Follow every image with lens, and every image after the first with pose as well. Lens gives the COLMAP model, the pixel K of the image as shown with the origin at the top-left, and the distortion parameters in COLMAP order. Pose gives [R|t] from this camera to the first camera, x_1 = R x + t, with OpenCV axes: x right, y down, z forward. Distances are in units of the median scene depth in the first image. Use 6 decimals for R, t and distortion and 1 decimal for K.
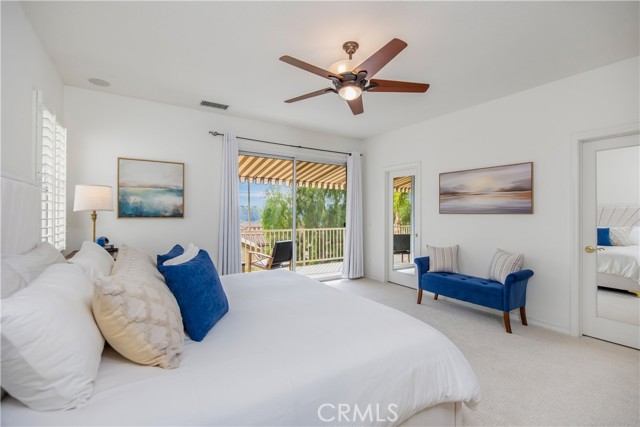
lens RADIAL K [[281.2, 0, 320.0], [0, 281.2, 213.5], [0, 0, 1]] dist [0.000901, 0.000019]
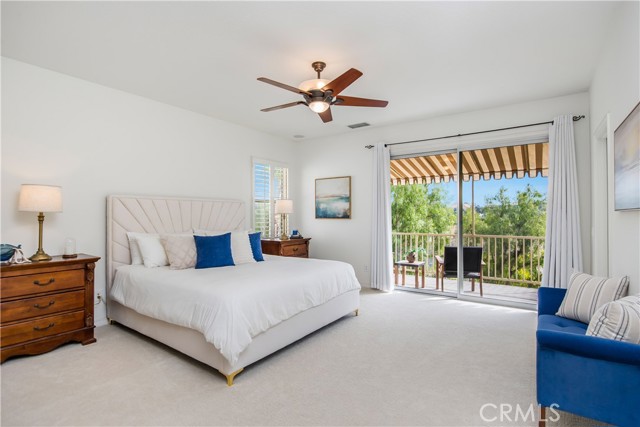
lens RADIAL K [[315.8, 0, 320.0], [0, 315.8, 213.5], [0, 0, 1]] dist [-0.001401, -0.000096]
pose [[0.361021, -0.002647, -0.932554, 0.852081], [0.001282, 0.999996, -0.002342, -0.006030], [0.932557, -0.000350, 0.361023, 0.371006]]
